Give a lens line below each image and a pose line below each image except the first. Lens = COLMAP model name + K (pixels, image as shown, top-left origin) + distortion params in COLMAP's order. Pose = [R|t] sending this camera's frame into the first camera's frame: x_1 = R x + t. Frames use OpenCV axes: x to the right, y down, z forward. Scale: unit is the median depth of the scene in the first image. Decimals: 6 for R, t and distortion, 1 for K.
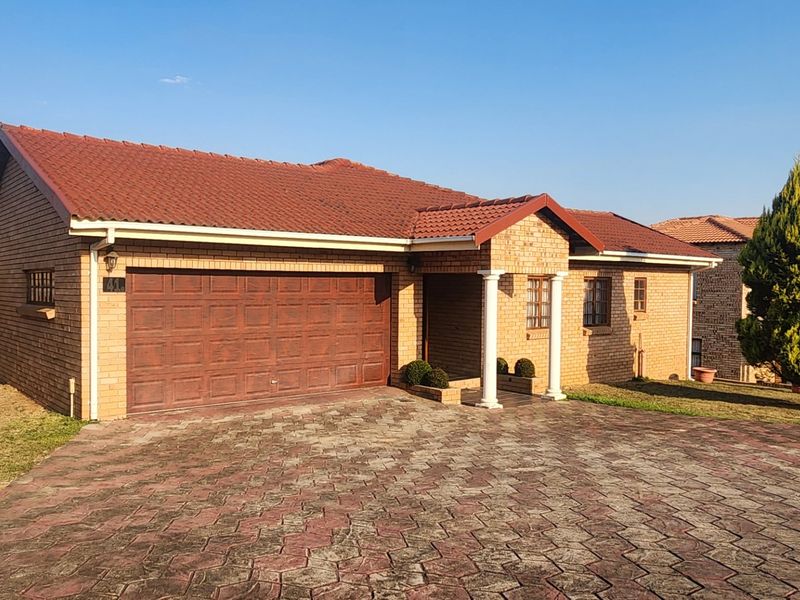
lens RADIAL K [[677.3, 0, 400.0], [0, 677.3, 300.0], [0, 0, 1]] dist [0.002088, 0.002626]
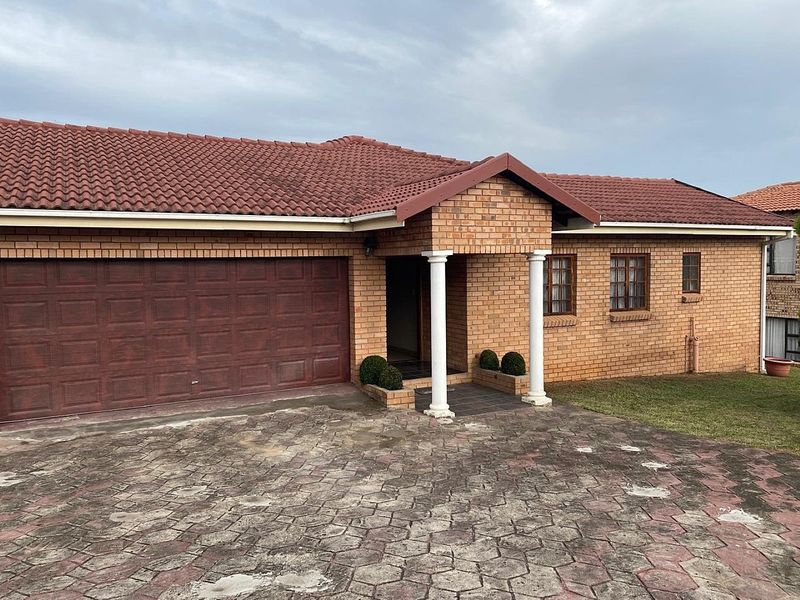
lens RADIAL K [[606.2, 0, 400.7], [0, 606.2, 292.9], [0, 0, 1]] dist [0.051197, -0.006128]
pose [[0.977617, -0.013610, -0.209952, 0.239273], [0.018675, 0.999580, 0.022157, -0.009475], [0.209562, -0.025582, 0.977461, 0.254923]]
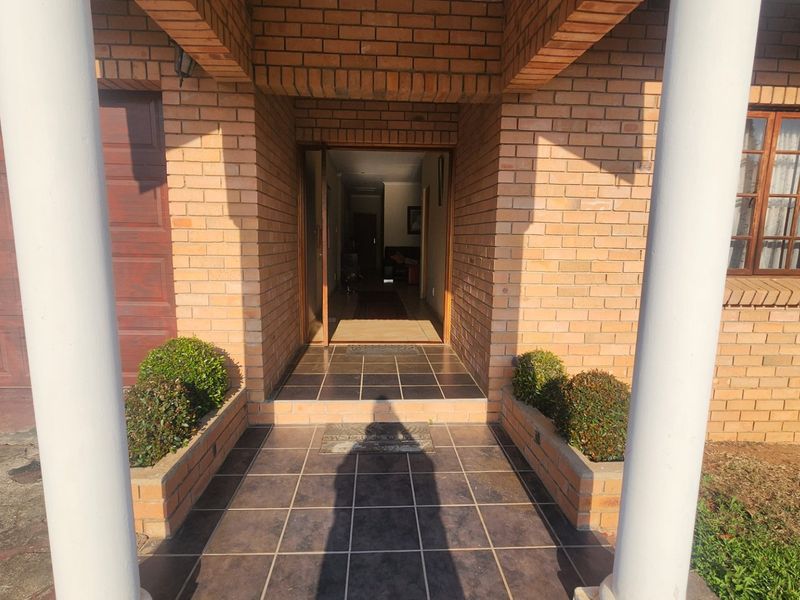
lens RADIAL K [[436.6, 0, 400.0], [0, 436.6, 300.0], [0, 0, 1]] dist [0.001241, 0.000456]
pose [[0.808601, 0.086704, -0.581934, 0.252334], [-0.025105, 0.993266, 0.113106, 0.044883], [0.587822, -0.076848, 0.805332, 0.940294]]
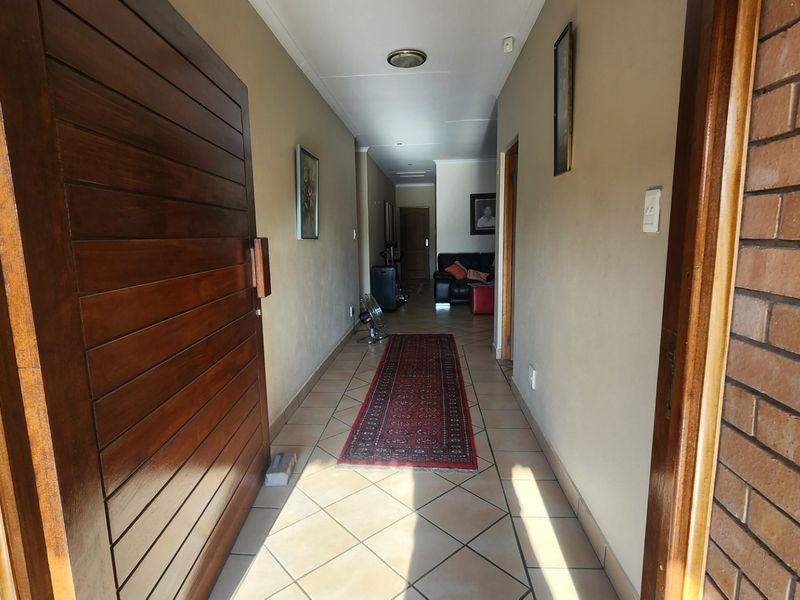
lens RADIAL K [[436.6, 0, 400.0], [0, 436.6, 300.0], [0, 0, 1]] dist [0.001241, 0.000456]
pose [[0.716703, 0.085317, -0.692140, 0.084107], [0.003934, 0.991978, 0.126350, 0.023006], [0.697367, -0.093279, 0.710618, 1.180040]]
